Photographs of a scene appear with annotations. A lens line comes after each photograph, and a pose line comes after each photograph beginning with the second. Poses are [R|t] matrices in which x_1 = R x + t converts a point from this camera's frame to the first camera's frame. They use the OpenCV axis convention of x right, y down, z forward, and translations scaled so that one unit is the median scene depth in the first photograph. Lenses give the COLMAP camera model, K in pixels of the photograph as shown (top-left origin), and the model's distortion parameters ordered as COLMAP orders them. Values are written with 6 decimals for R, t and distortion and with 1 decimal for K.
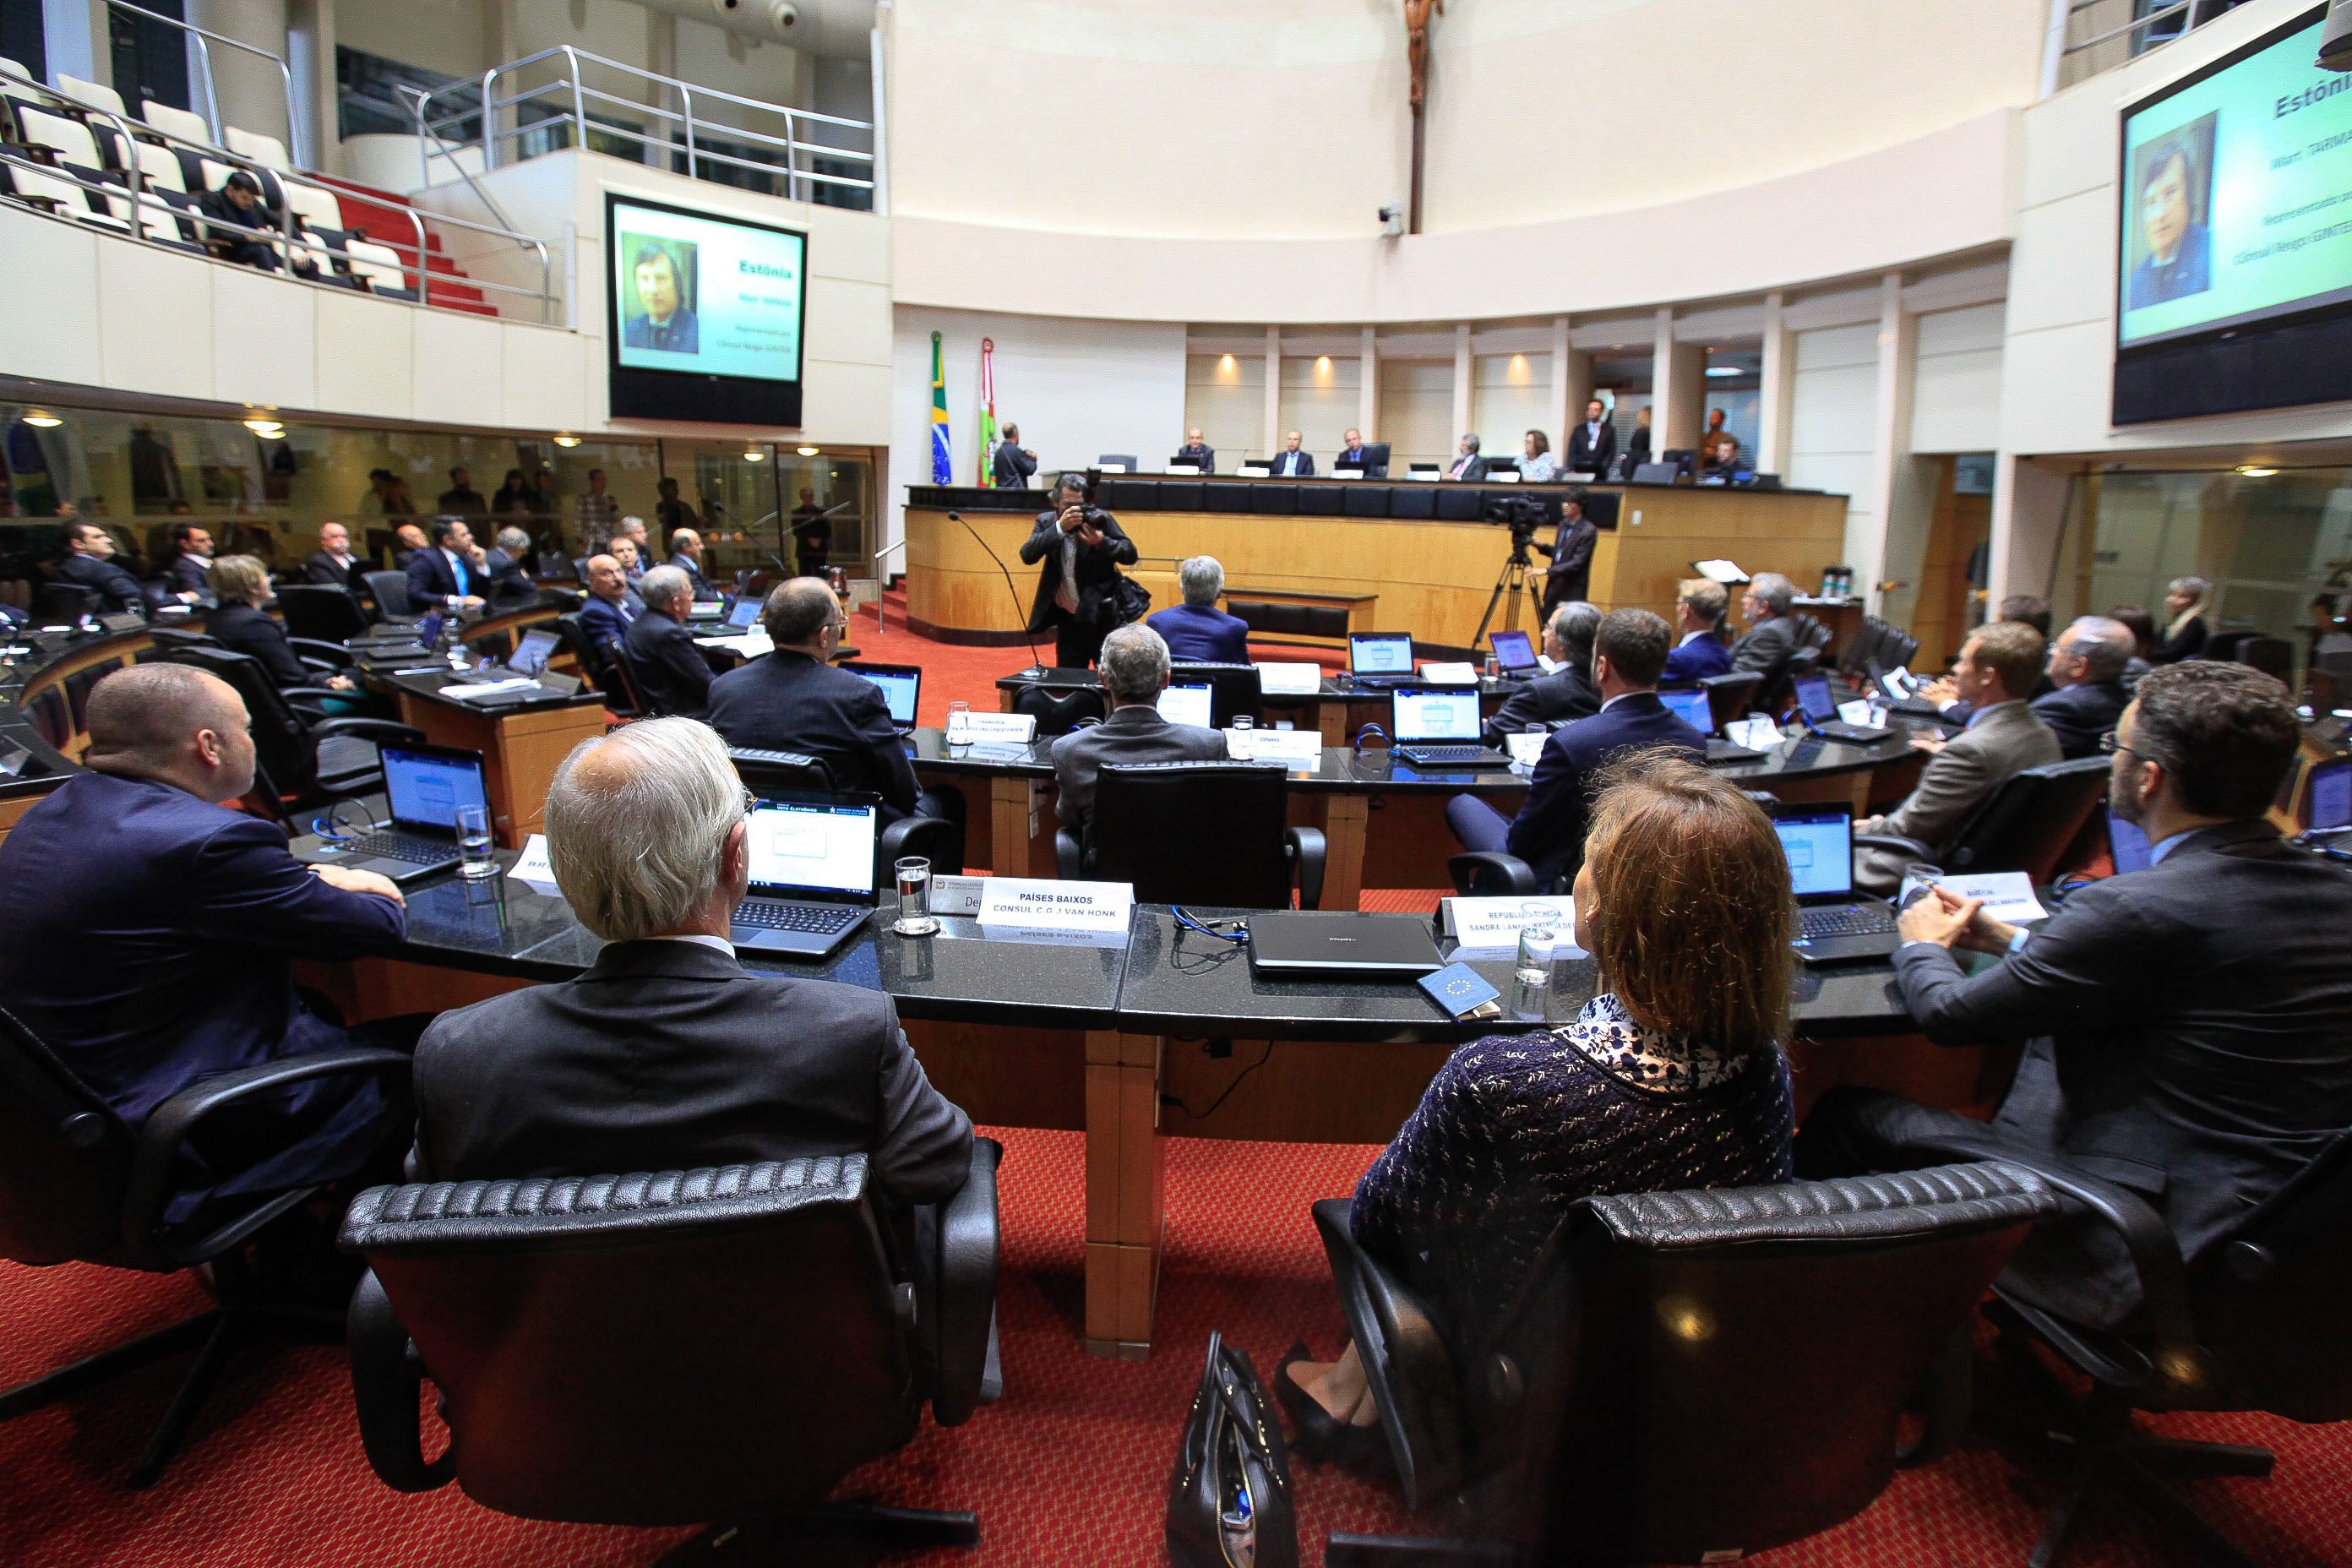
lens RADIAL K [[1065.1, 0, 1188.9], [0, 1065.1, 790.0], [0, 0, 1]] dist [-0.048287, 0.015998]
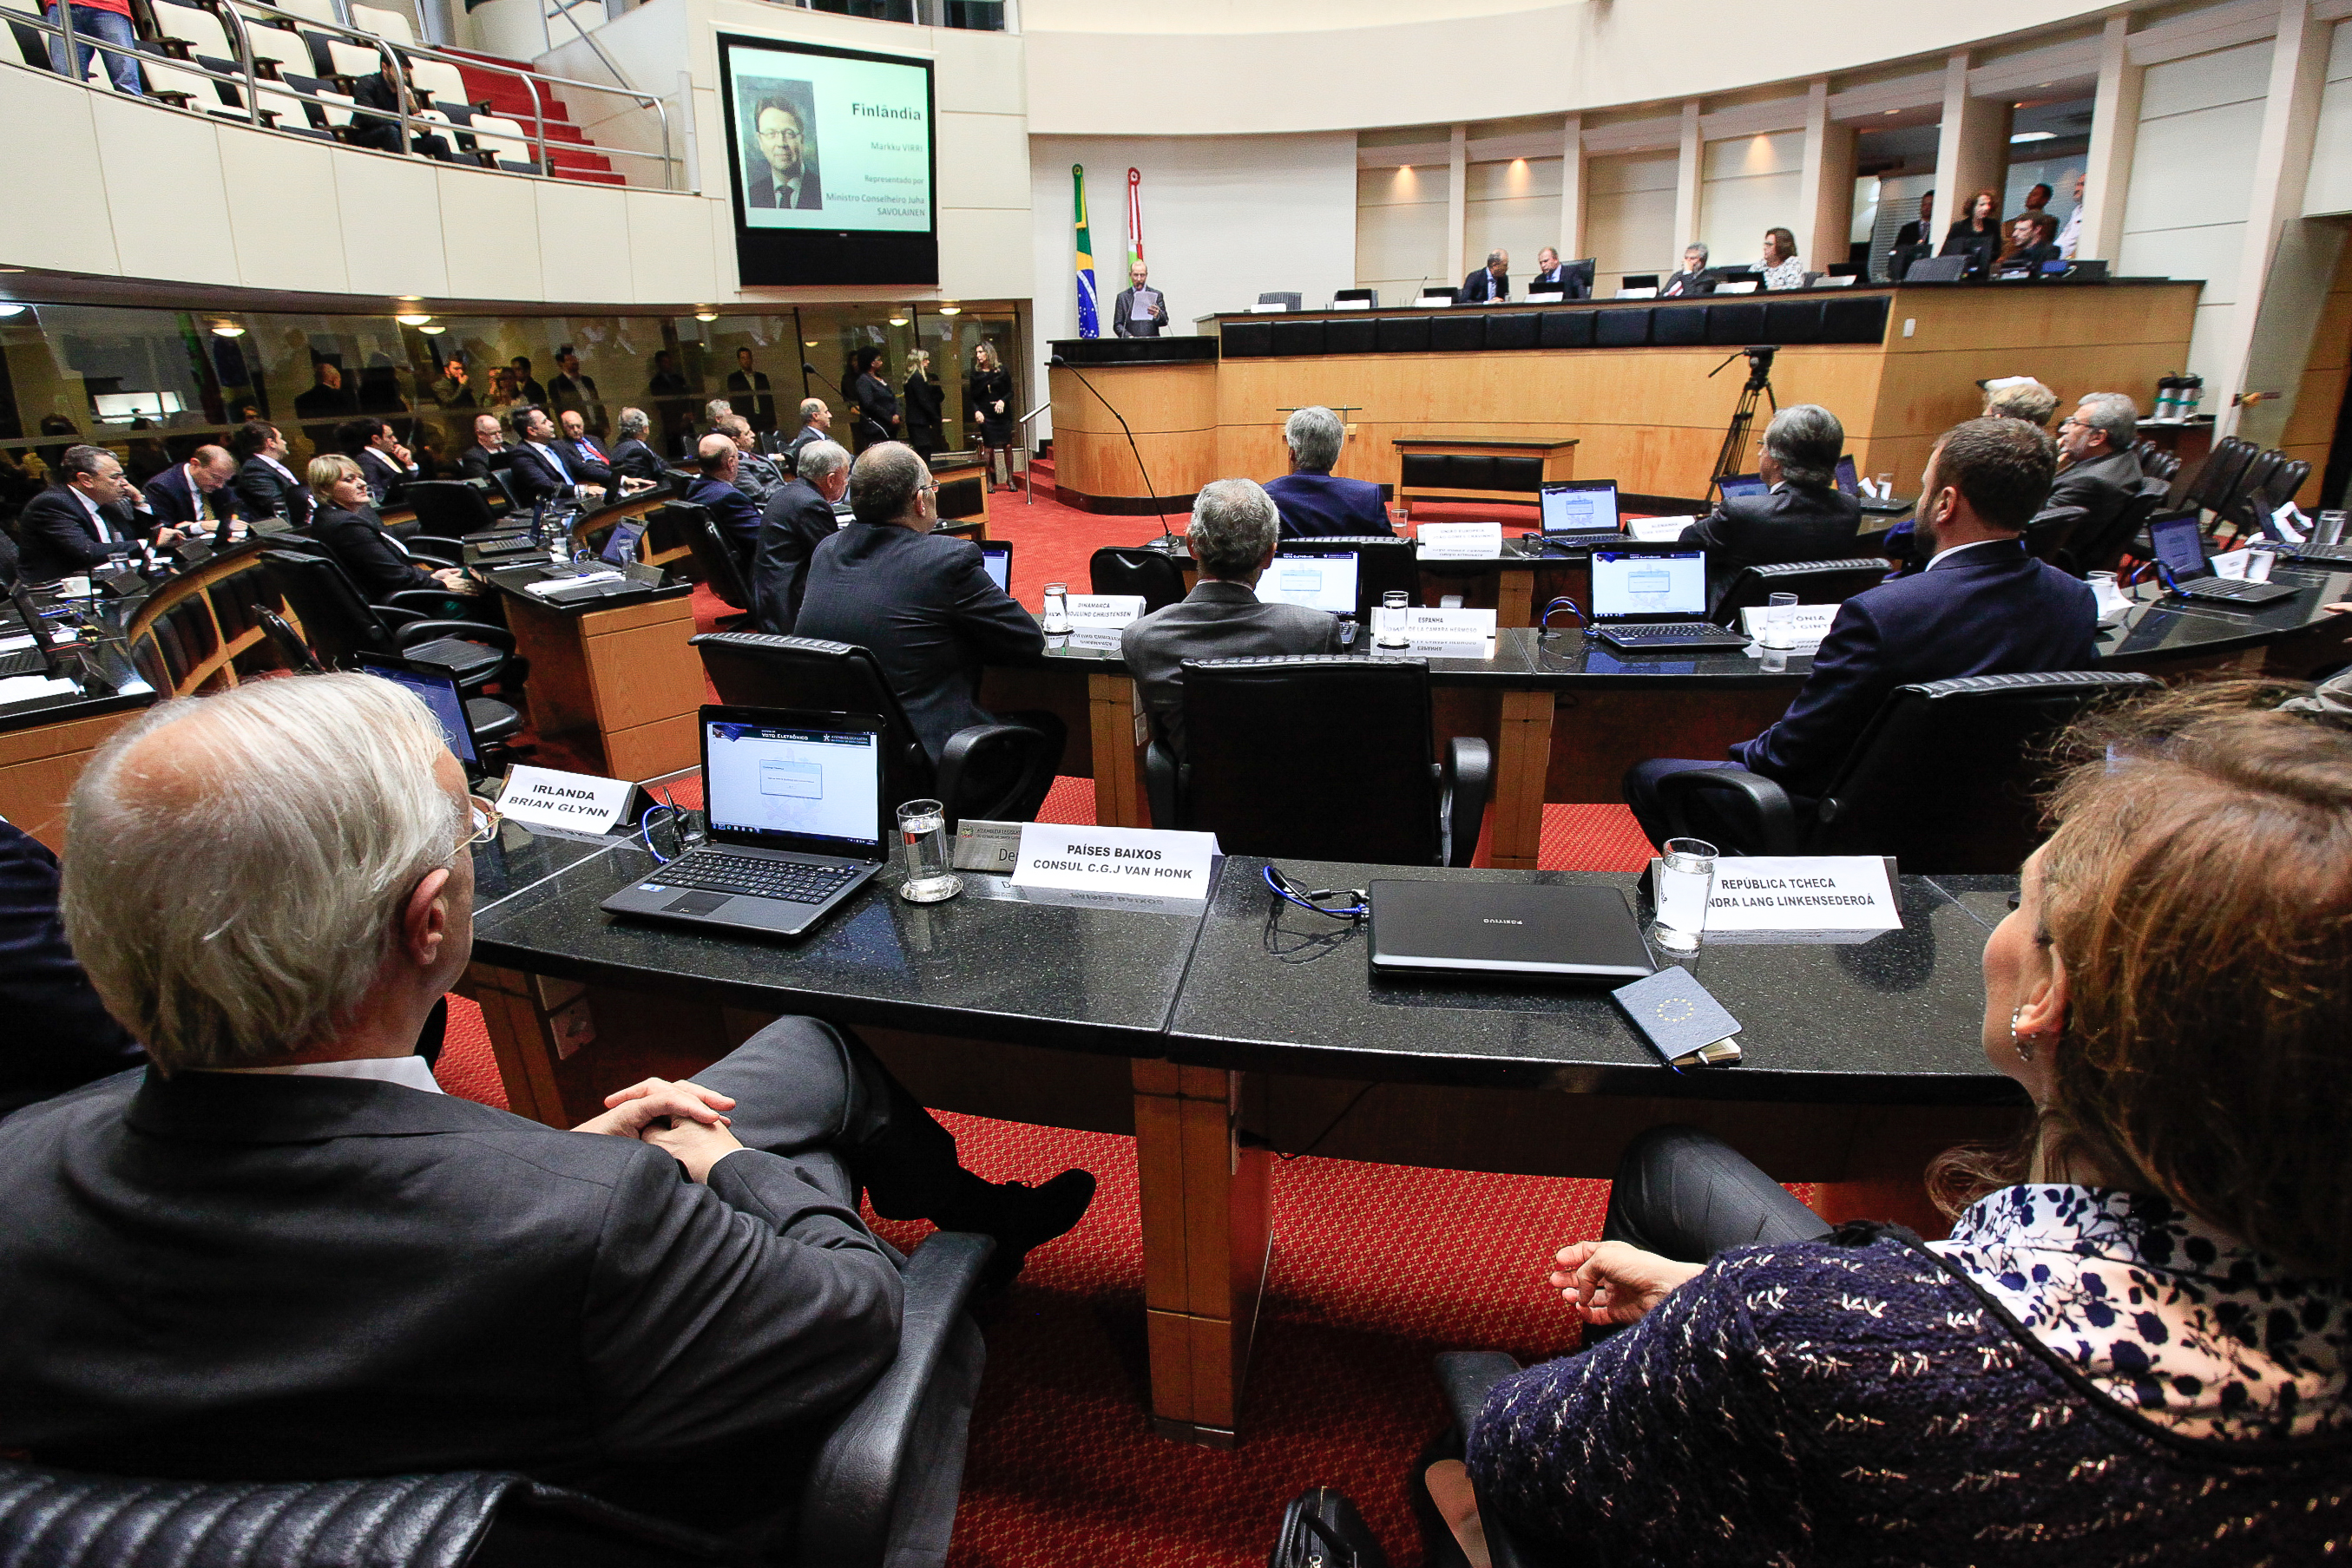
lens RADIAL K [[1098.5, 0, 1190.9], [0, 1098.5, 791.3], [0, 0, 1]] dist [-0.045522, 0.015032]
pose [[0.986832, 0.002071, -0.161734, 0.010672], [0.016671, 0.993291, 0.114436, -0.005647], [0.160885, -0.115625, 0.980177, 0.049398]]
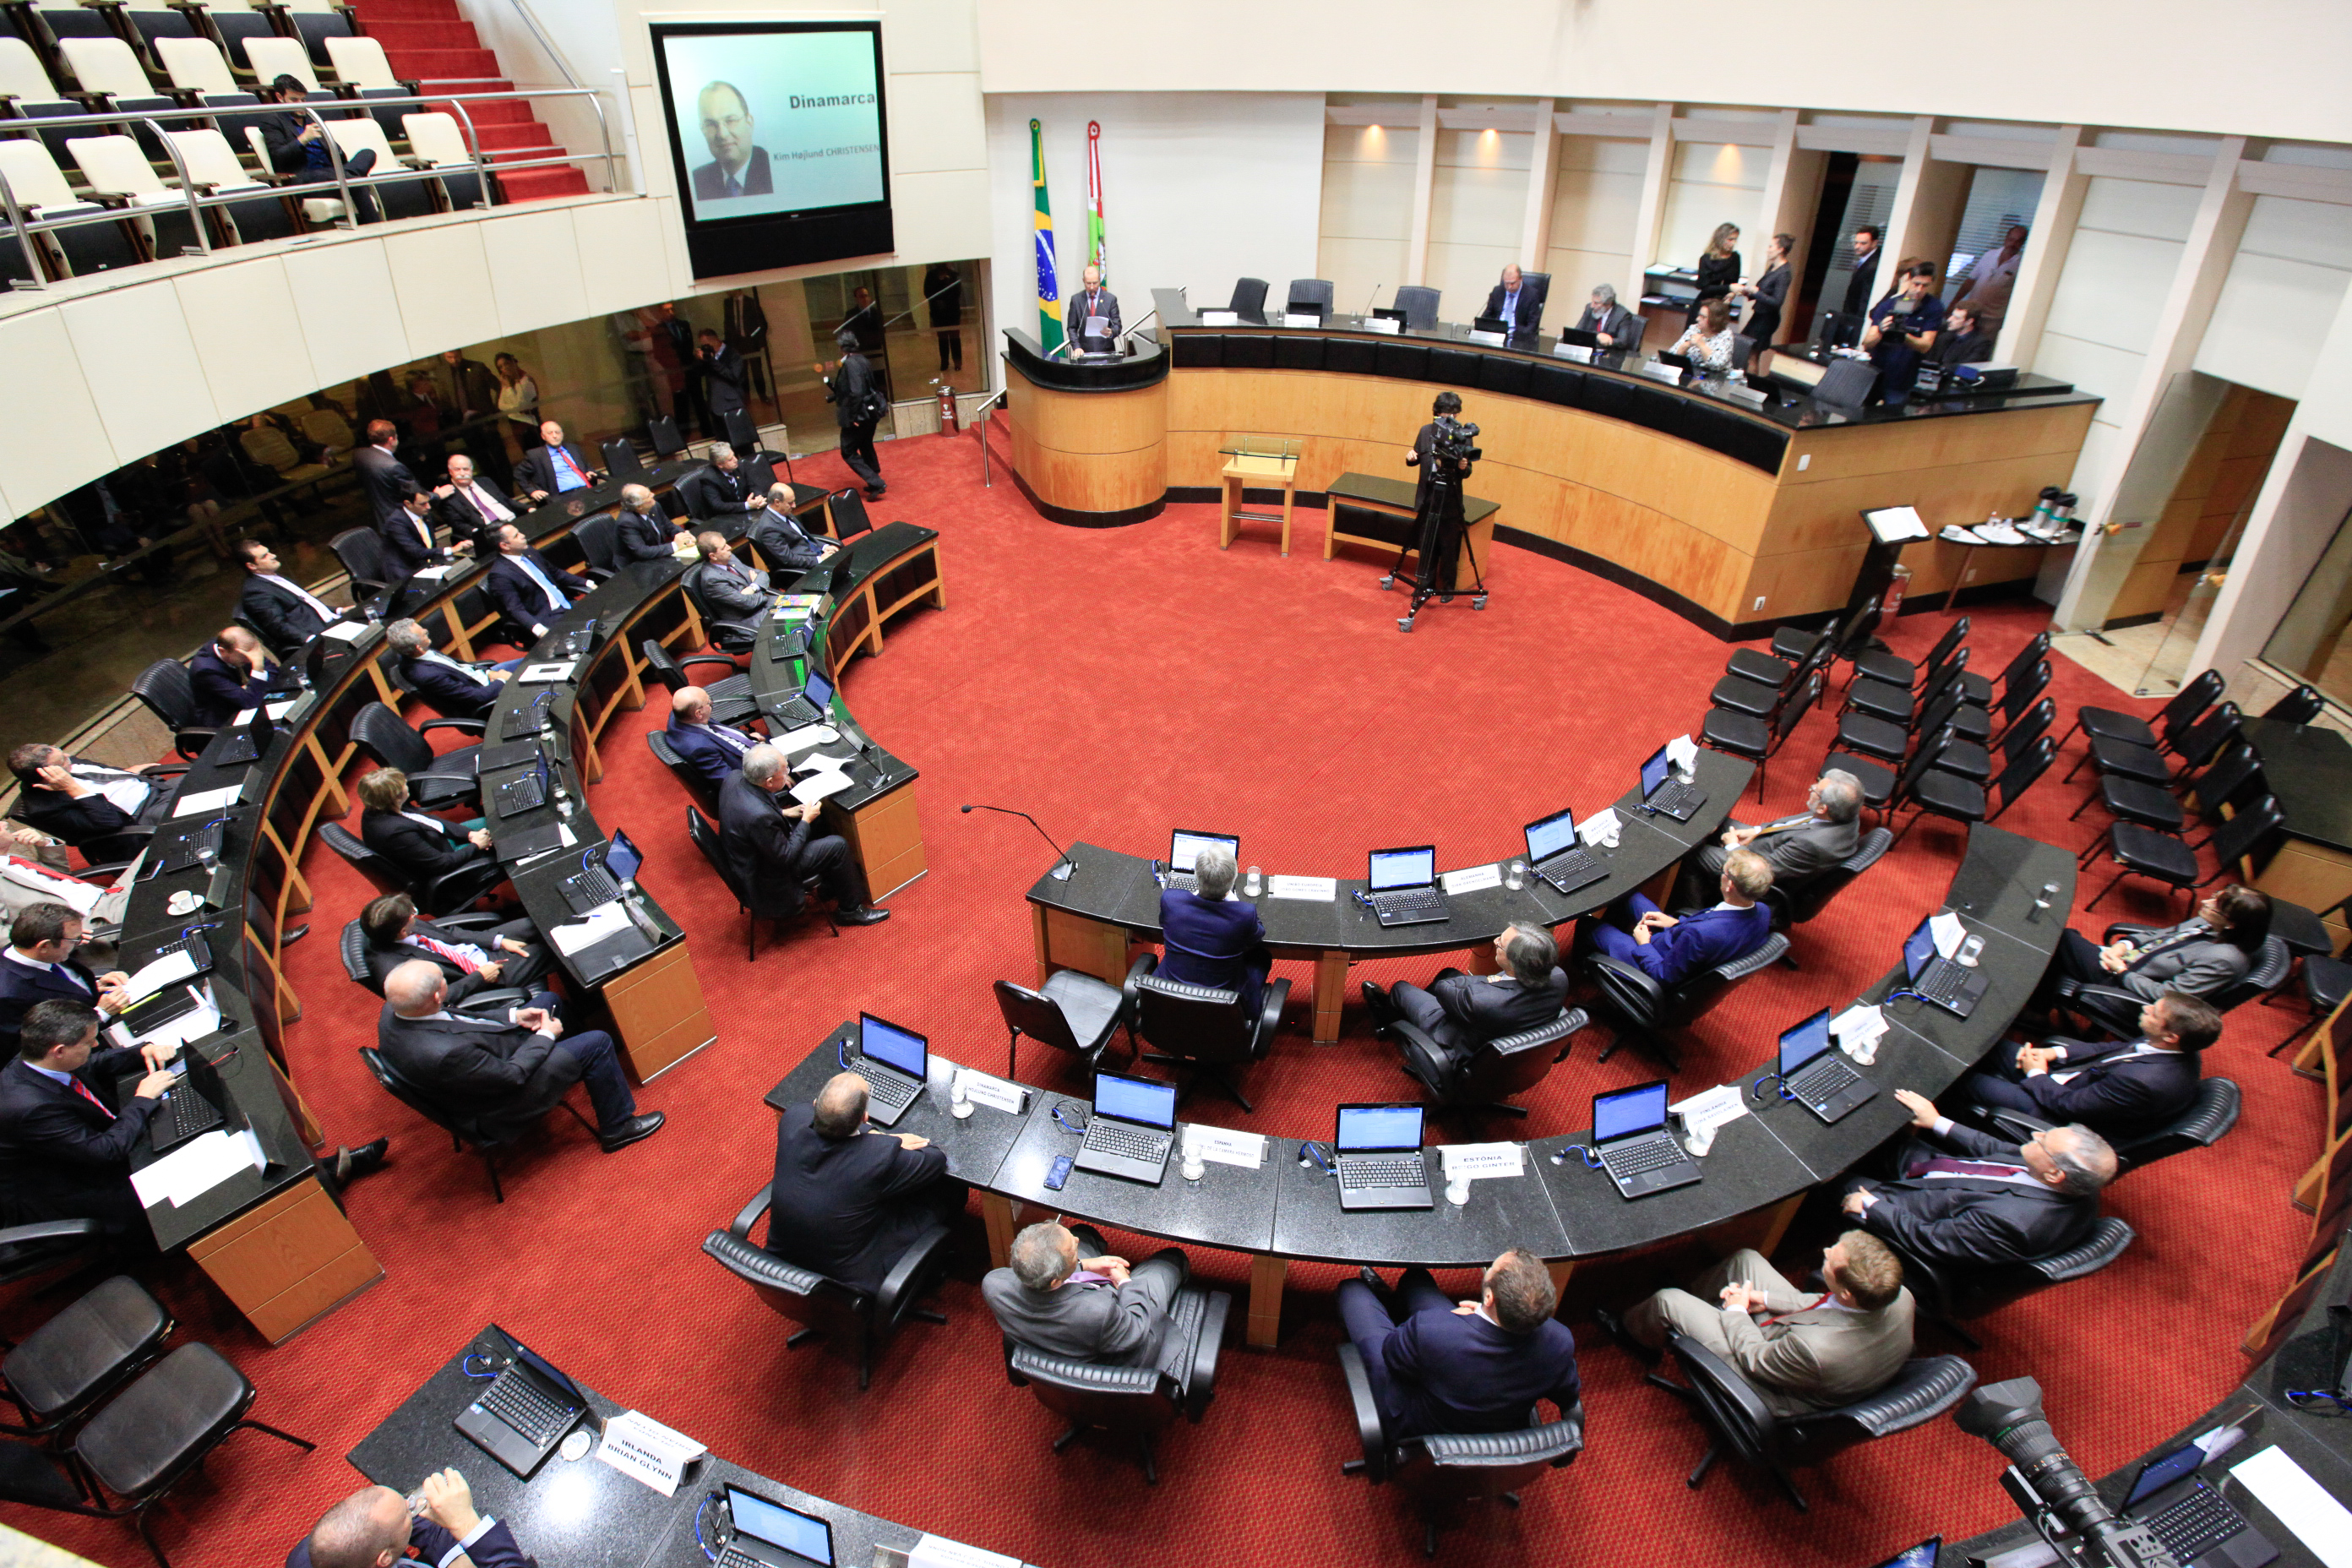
lens RADIAL K [[1065.1, 0, 1188.9], [0, 1065.1, 790.0], [0, 0, 1]] dist [-0.048287, 0.015998]
pose [[0.987617, 0.068963, -0.140916, 0.058758], [-0.016252, 0.938346, 0.345315, -0.262767], [0.156042, -0.338749, 0.927847, 0.030042]]
